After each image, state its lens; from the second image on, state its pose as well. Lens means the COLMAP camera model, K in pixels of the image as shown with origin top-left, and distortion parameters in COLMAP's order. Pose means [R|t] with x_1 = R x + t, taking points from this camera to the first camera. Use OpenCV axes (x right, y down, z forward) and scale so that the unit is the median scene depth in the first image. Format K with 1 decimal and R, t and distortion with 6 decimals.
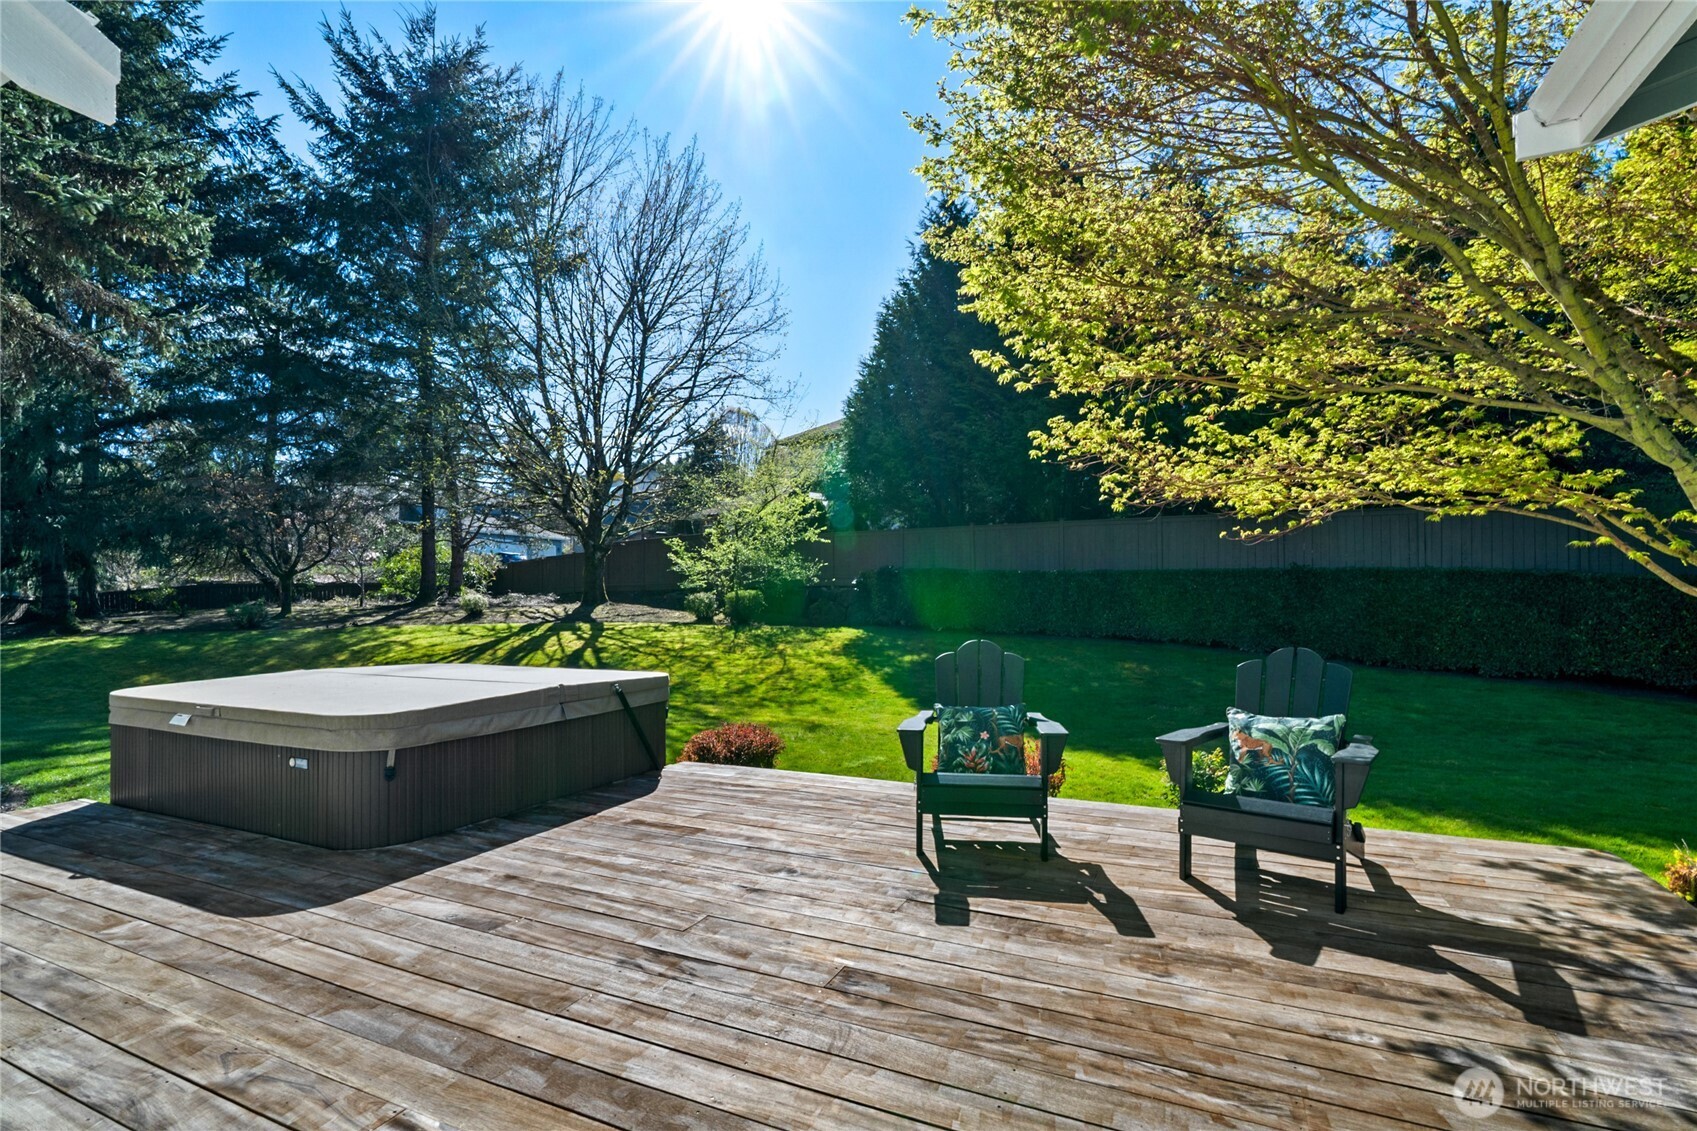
lens RADIAL K [[782.6, 0, 844.5], [0, 782.6, 577.1], [0, 0, 1]] dist [-0.000561, 0.000816]
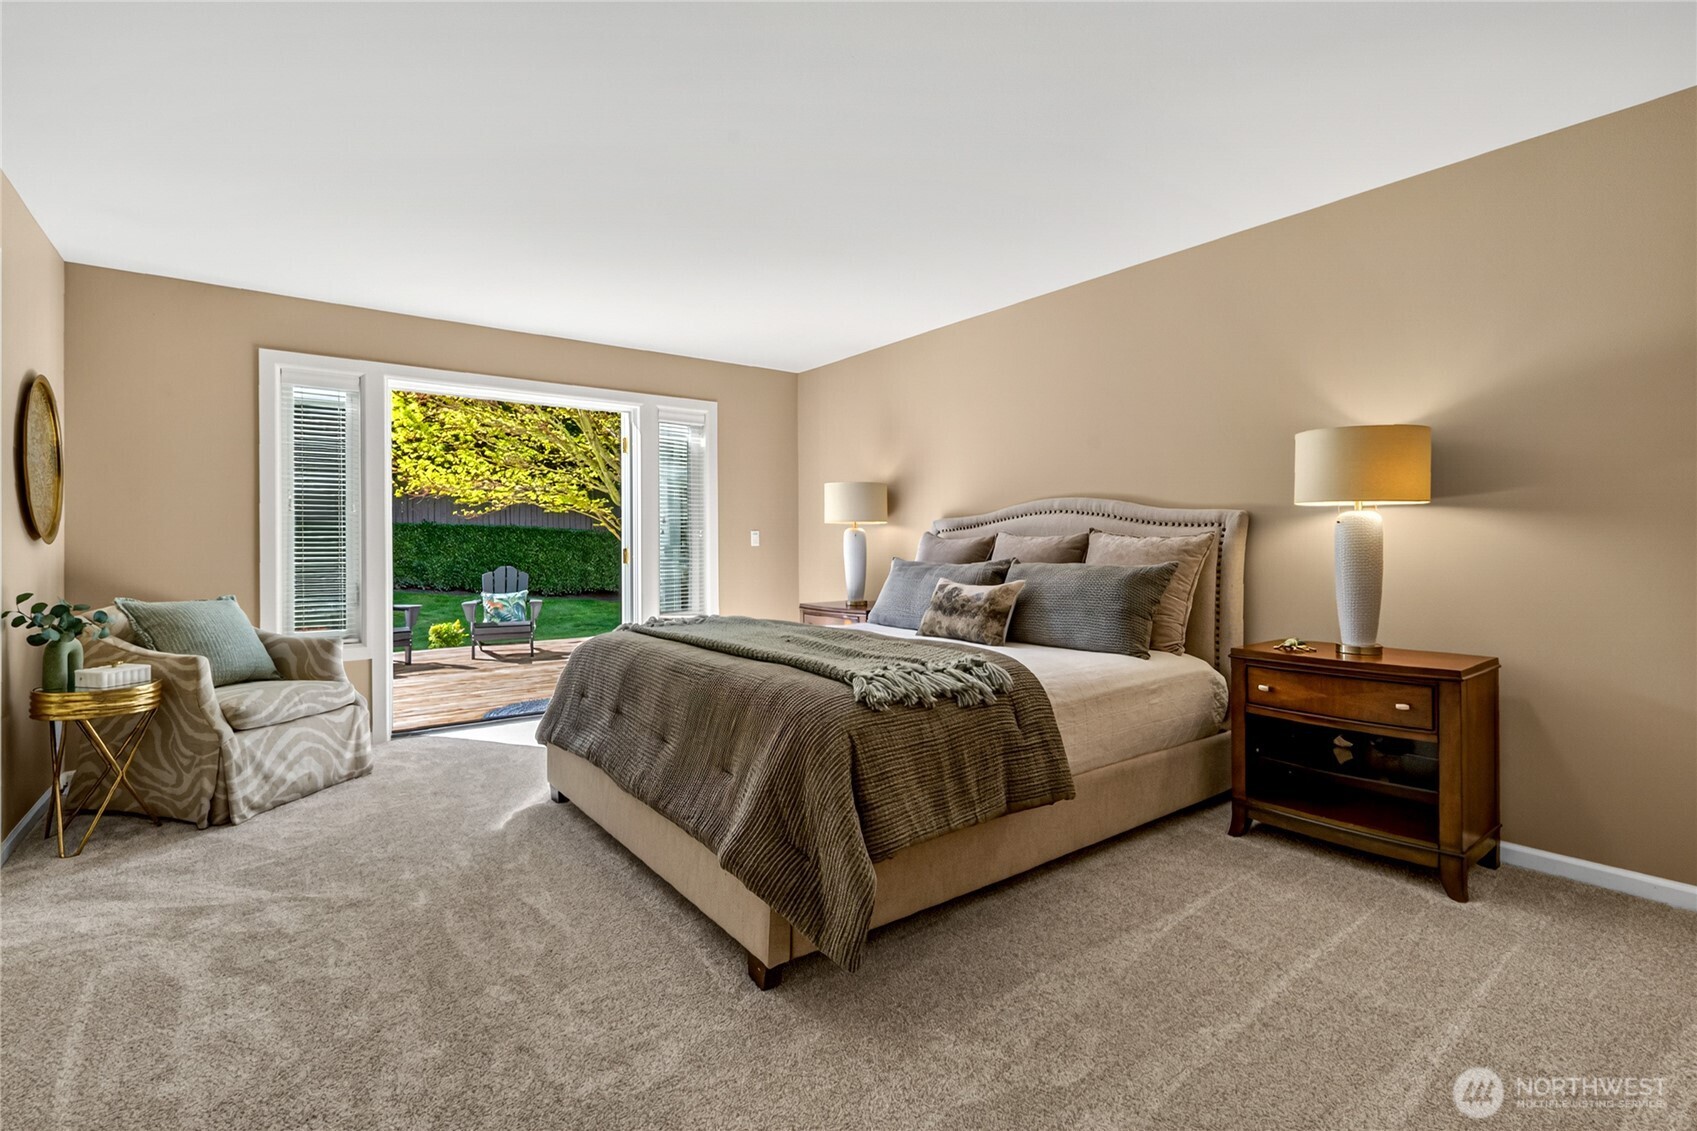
lens RADIAL K [[782.6, 0, 852.2], [0, 782.6, 554.7], [0, 0, 1]] dist [-0.000561, 0.000816]
pose [[0.471367, -0.010895, 0.881870, -0.954674], [-0.021745, 0.999476, 0.023971, -0.023378], [-0.881669, -0.030475, 0.470883, -0.977426]]
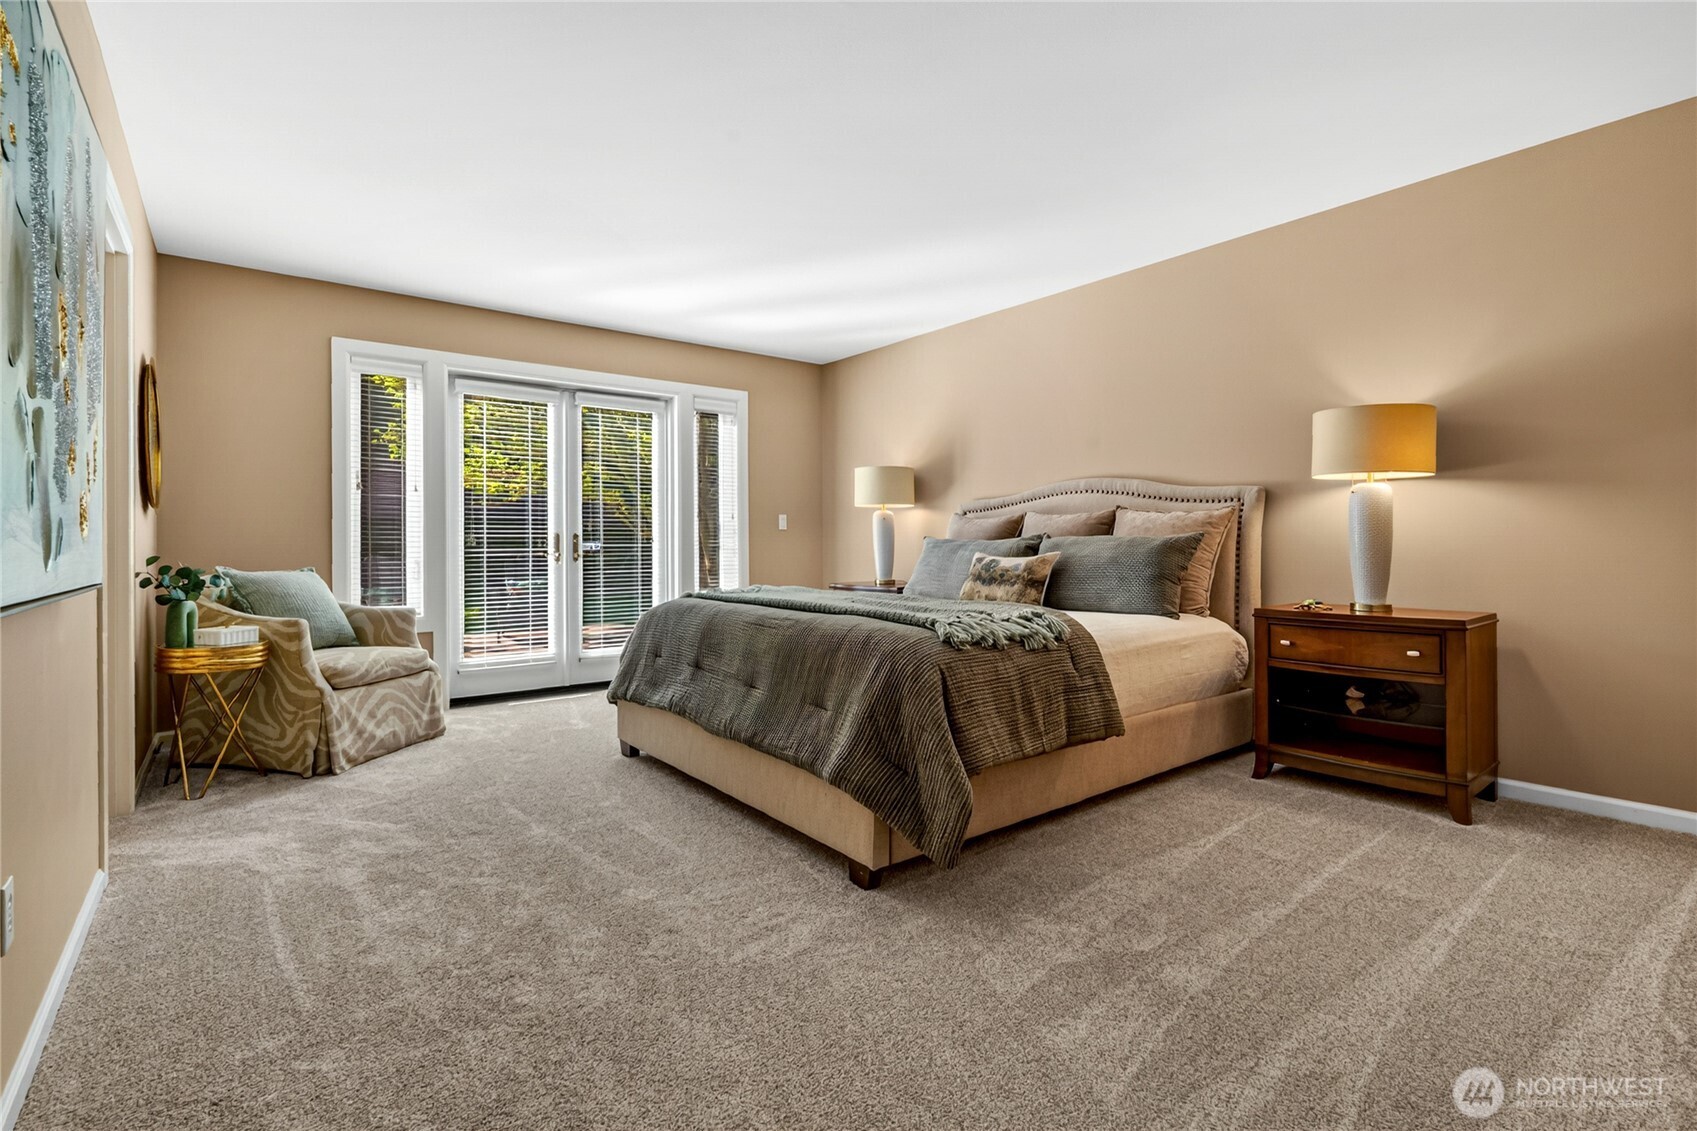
lens RADIAL K [[782.6, 0, 846.3], [0, 782.6, 558.0], [0, 0, 1]] dist [-0.000561, 0.000816]
pose [[0.459421, -0.014017, 0.888108, -1.145053], [-0.021943, 0.999391, 0.027124, 0.041571], [-0.887948, -0.031950, 0.458834, -0.908231]]
